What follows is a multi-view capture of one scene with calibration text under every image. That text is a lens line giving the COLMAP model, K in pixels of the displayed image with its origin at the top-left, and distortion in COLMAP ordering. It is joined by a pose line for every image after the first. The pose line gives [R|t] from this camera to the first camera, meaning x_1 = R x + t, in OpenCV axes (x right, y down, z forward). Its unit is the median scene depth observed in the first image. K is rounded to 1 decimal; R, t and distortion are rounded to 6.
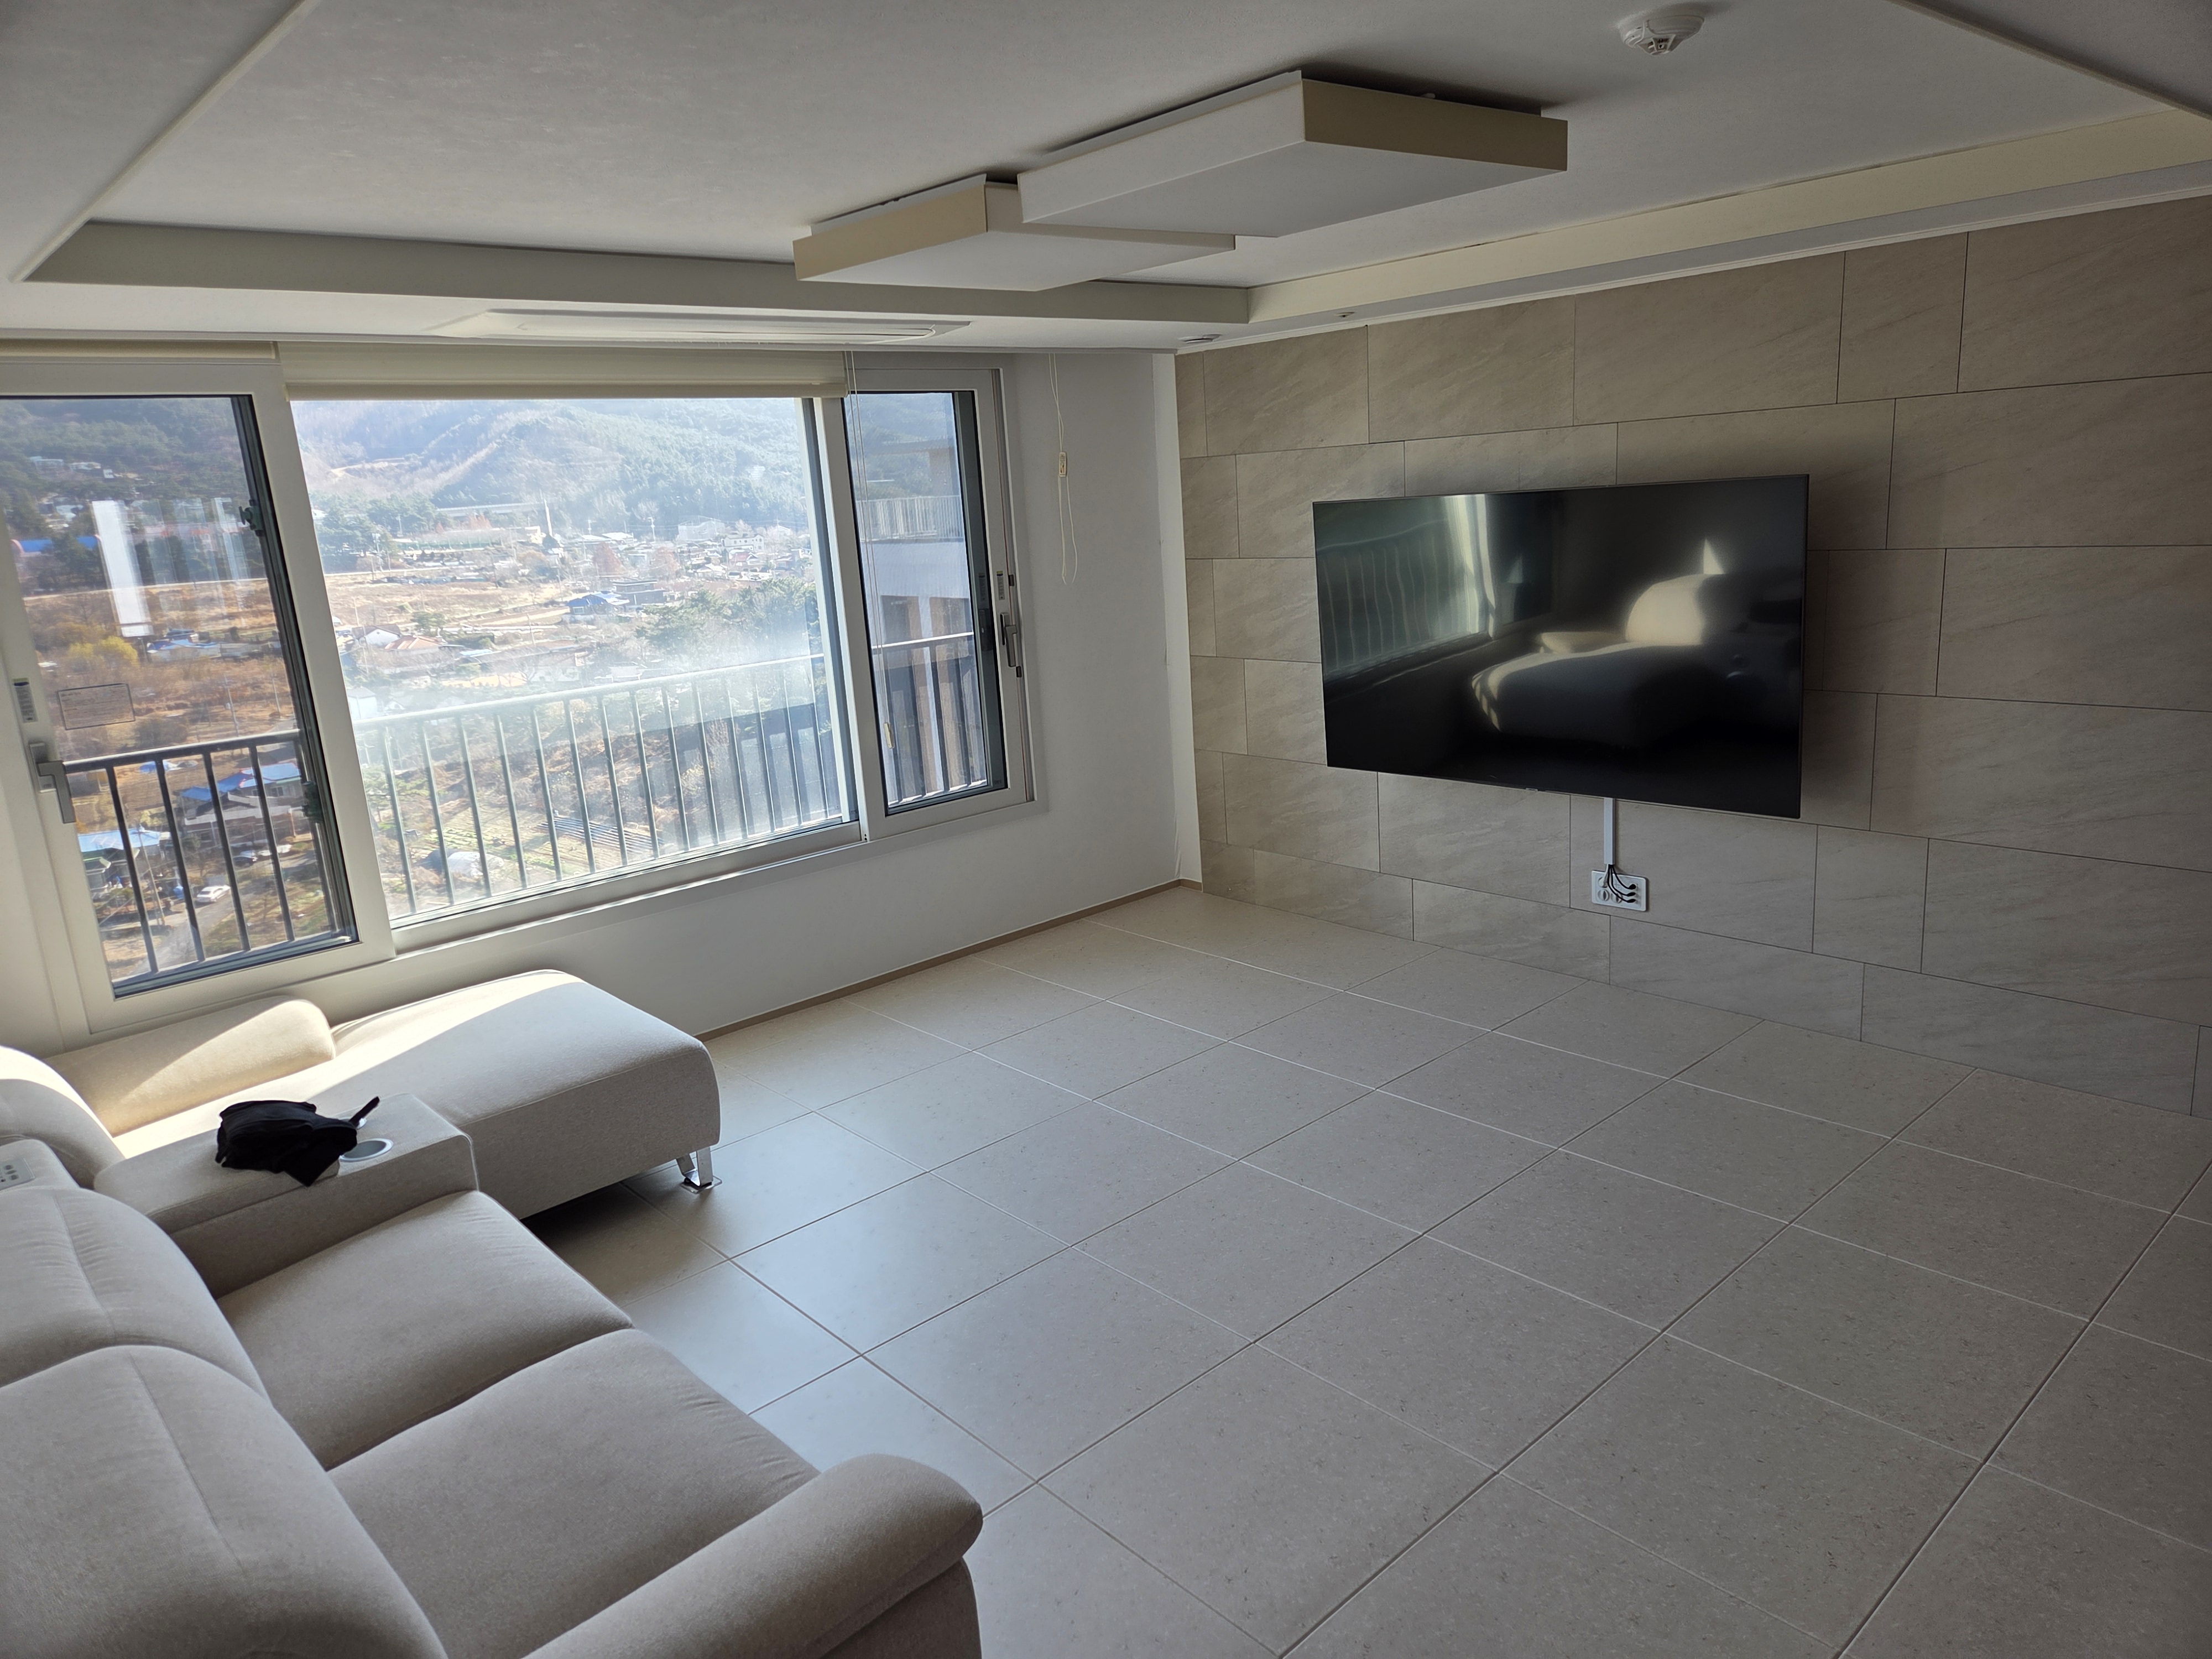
lens RADIAL K [[1478.6, 0, 1132.8], [0, 1478.6, 830.6], [0, 0, 1]] dist [0.077218, -0.056929]
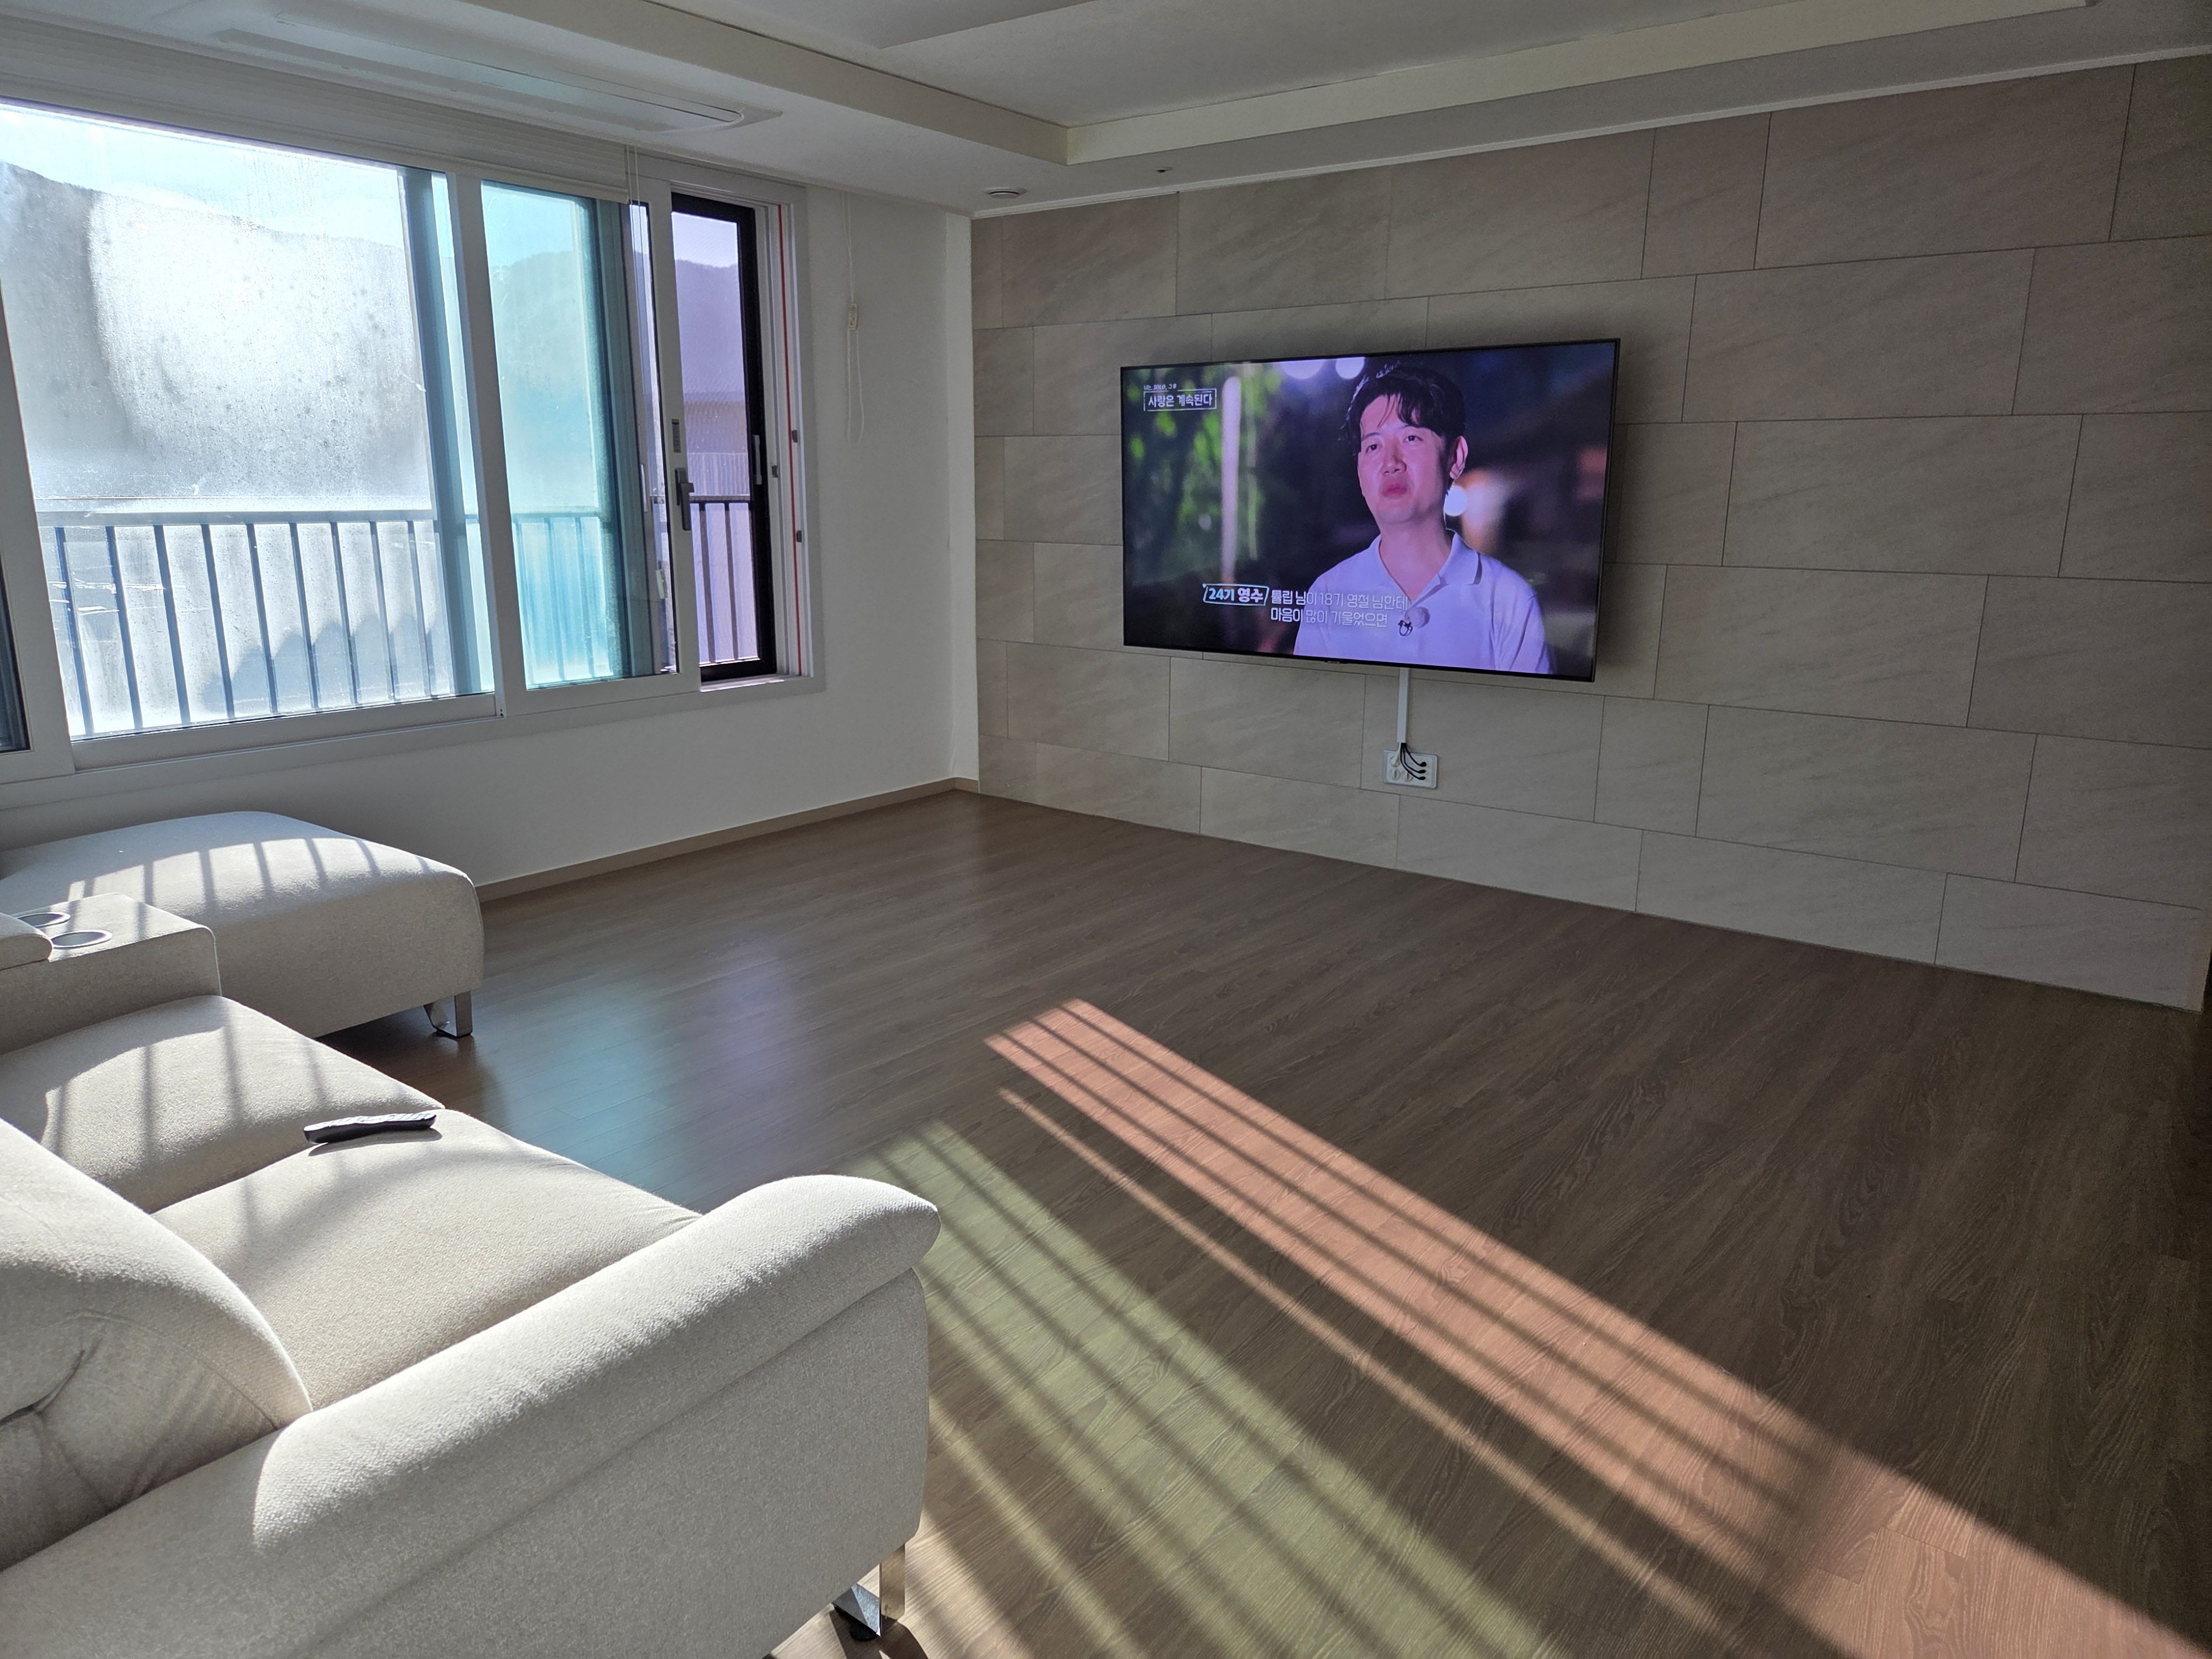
lens RADIAL K [[1483.9, 0, 1089.6], [0, 1483.9, 831.1], [0, 0, 1]] dist [0.079416, -0.079606]
pose [[0.984861, 0.026610, 0.171292, -0.056847], [-0.026289, 0.999646, -0.004145, 0.084959], [-0.171342, -0.000421, 0.985212, 0.033464]]
